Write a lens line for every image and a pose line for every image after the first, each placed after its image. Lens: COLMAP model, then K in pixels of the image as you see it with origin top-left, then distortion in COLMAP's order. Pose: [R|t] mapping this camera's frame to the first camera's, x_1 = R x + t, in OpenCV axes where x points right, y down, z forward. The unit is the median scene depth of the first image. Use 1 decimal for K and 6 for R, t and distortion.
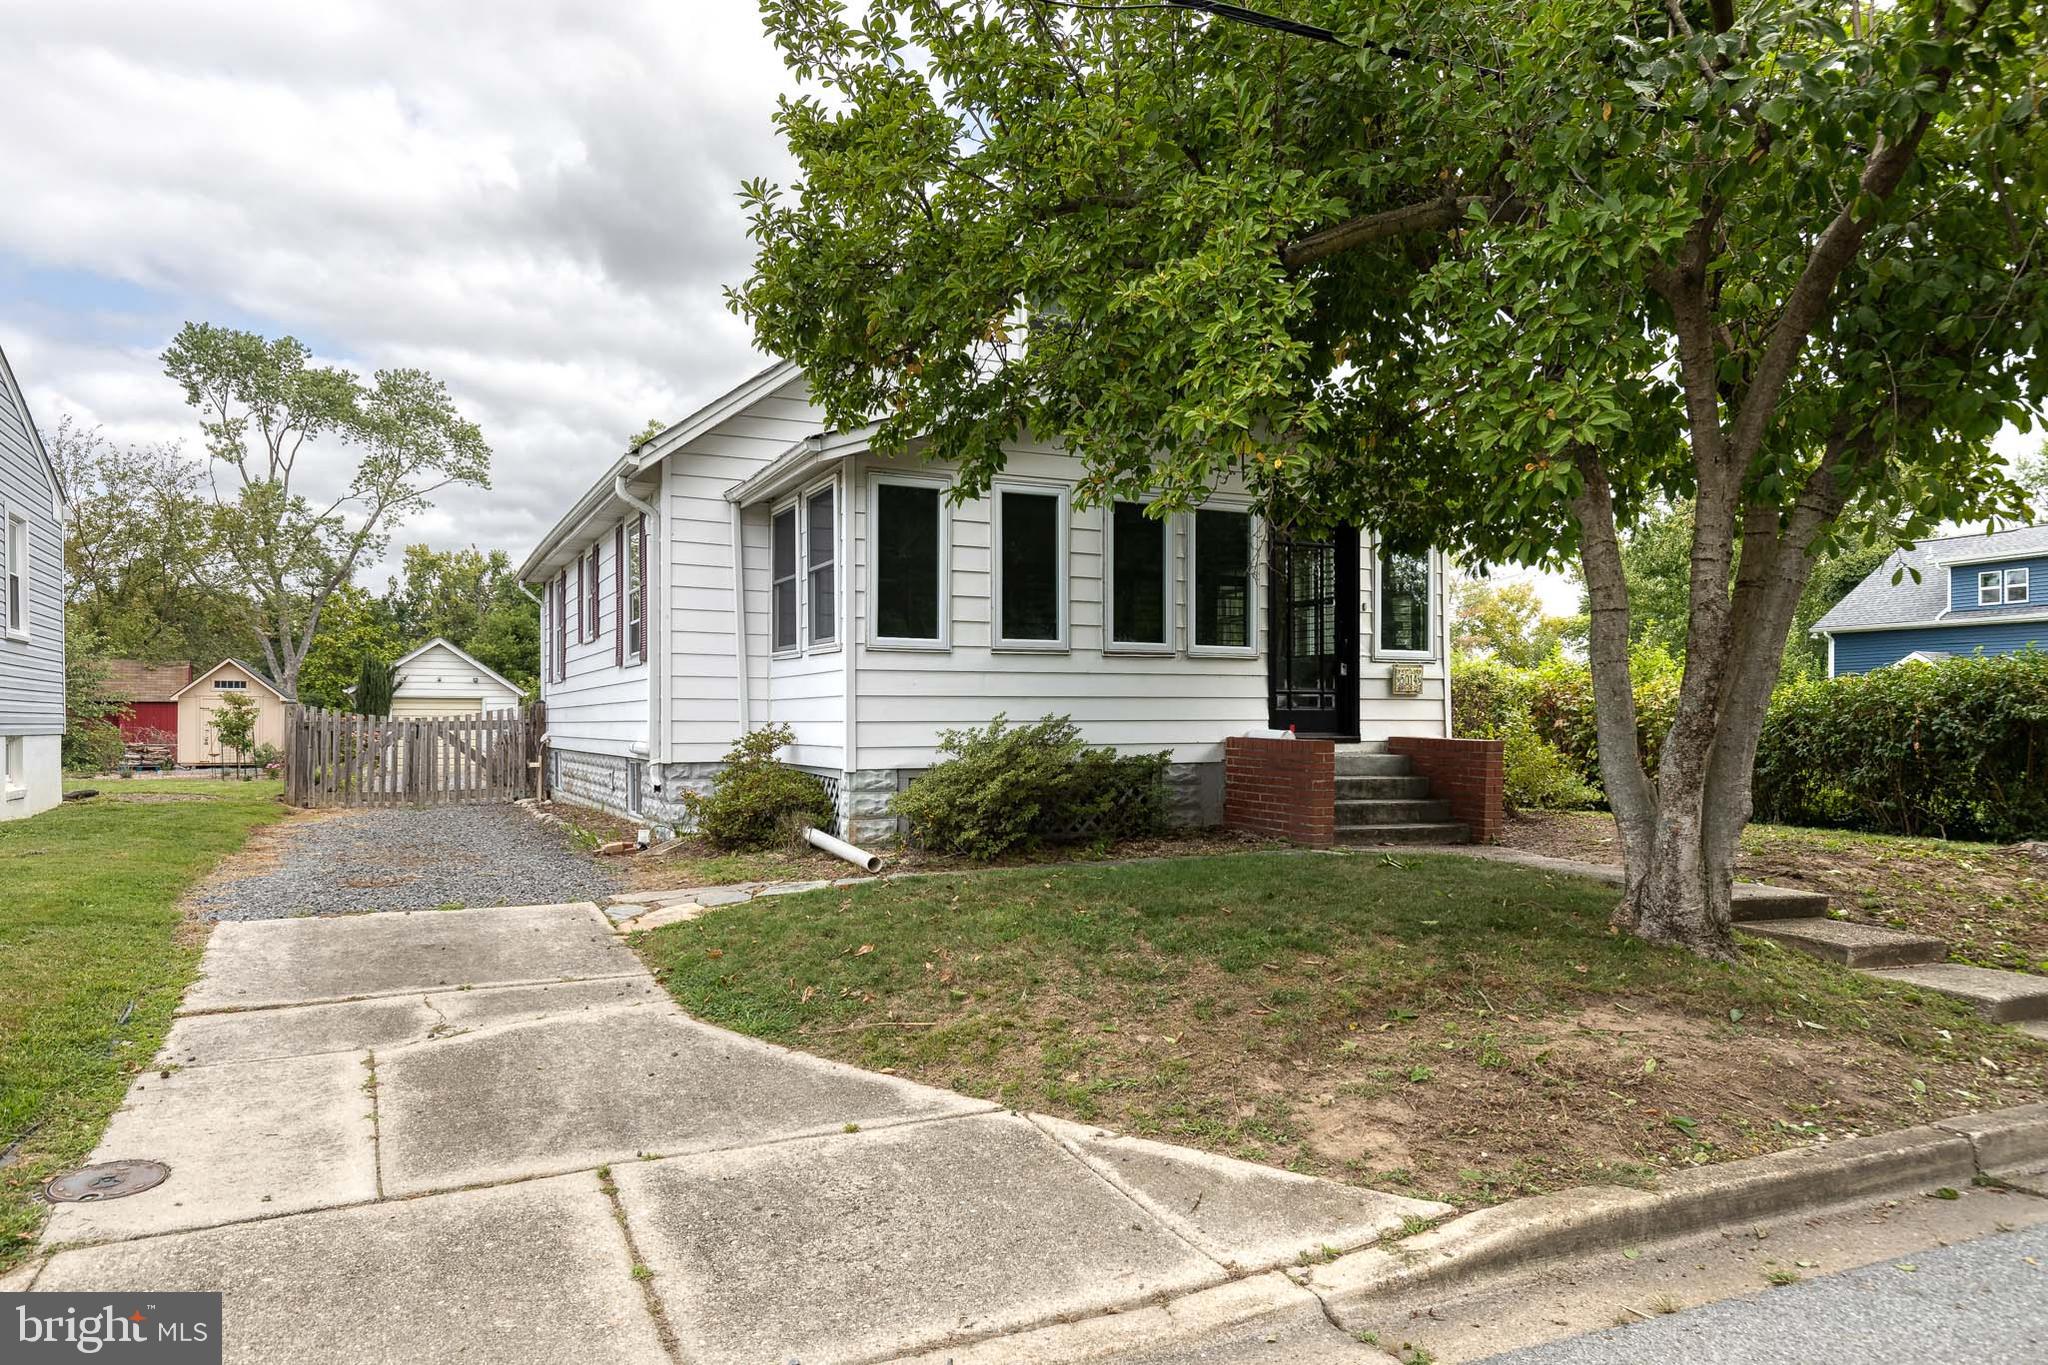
lens RADIAL K [[1455.1, 0, 1089.4], [0, 1455.1, 717.8], [0, 0, 1]] dist [-0.003234, 0.003115]
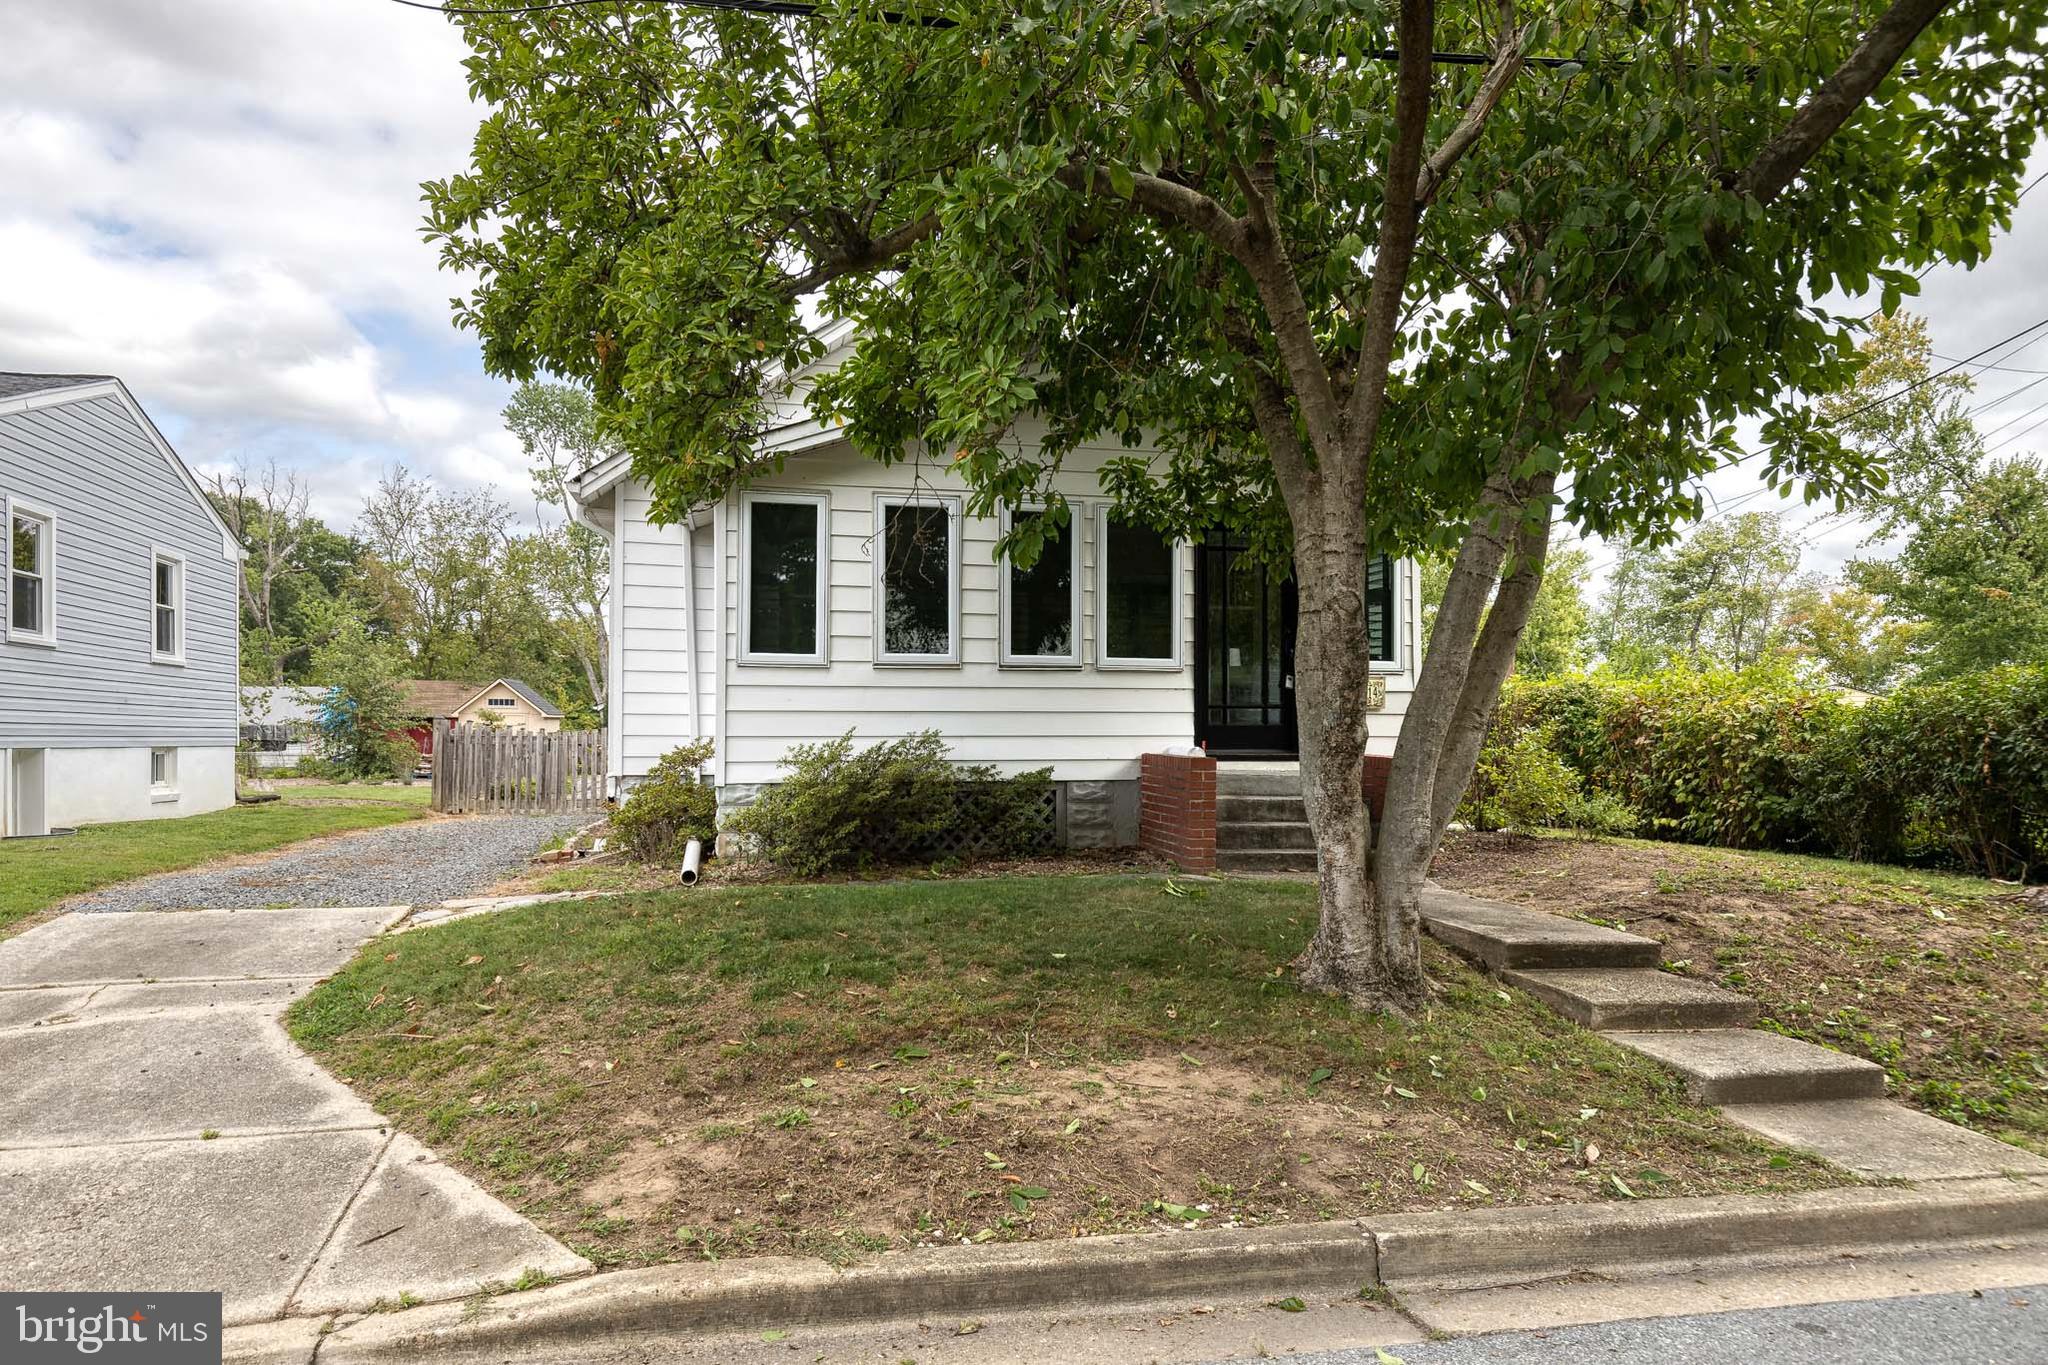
lens RADIAL K [[1455.1, 0, 1028.8], [0, 1455.1, 701.8], [0, 0, 1]] dist [-0.003234, 0.003115]
pose [[0.970711, -0.003235, -0.240230, 0.406006], [-0.002152, 0.999752, -0.022158, 0.000949], [0.240242, 0.022026, 0.970463, 0.093802]]
